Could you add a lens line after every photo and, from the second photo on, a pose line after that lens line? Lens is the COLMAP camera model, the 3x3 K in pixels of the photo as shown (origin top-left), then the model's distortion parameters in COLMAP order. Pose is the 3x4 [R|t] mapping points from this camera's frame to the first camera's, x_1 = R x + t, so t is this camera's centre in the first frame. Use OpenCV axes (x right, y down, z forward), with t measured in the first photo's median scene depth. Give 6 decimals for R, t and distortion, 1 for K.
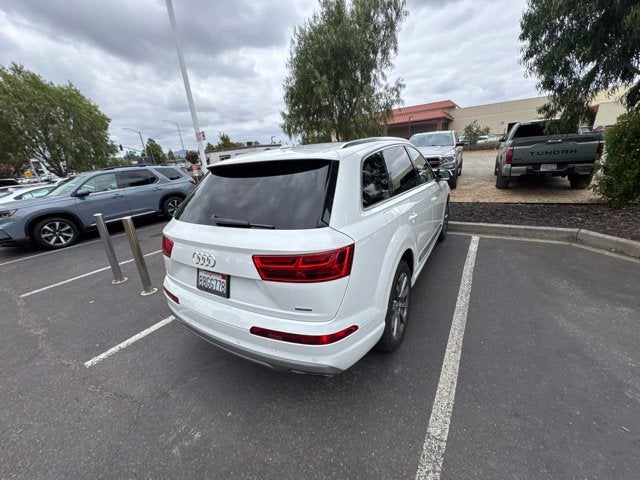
lens RADIAL K [[256.1, 0, 321.0], [0, 256.1, 237.4], [0, 0, 1]] dist [-0.004047, 0.000598]
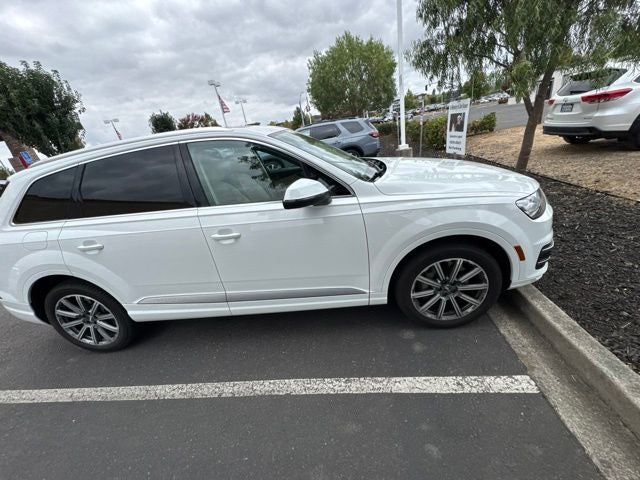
lens RADIAL K [[256.1, 0, 321.1], [0, 256.1, 238.7], [0, 0, 1]] dist [-0.004047, 0.000598]
pose [[0.476086, 0.359212, -0.802689, 0.673415], [-0.161226, 0.932952, 0.321881, -0.243121], [0.864493, -0.023828, 0.502080, 0.597079]]
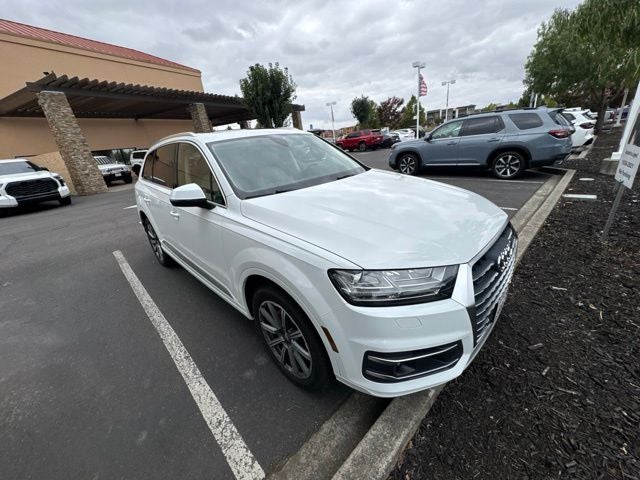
lens RADIAL K [[256.1, 0, 319.7], [0, 256.1, 238.8], [0, 0, 1]] dist [-0.004047, 0.000598]
pose [[-0.220338, 0.450641, -0.865086, 0.707459], [-0.186124, 0.851164, 0.490794, -0.370576], [0.957501, 0.269154, -0.103669, 1.020914]]
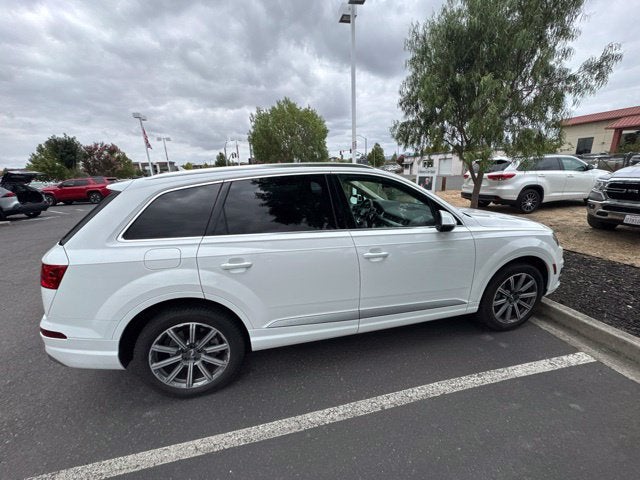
lens RADIAL K [[256.1, 0, 320.9], [0, 256.1, 238.4], [0, 0, 1]] dist [-0.004047, 0.000598]
pose [[0.709775, 0.231543, -0.665288, 0.513794], [-0.236806, 0.967900, 0.084222, -0.141613], [0.663433, 0.097765, 0.741821, 0.274844]]
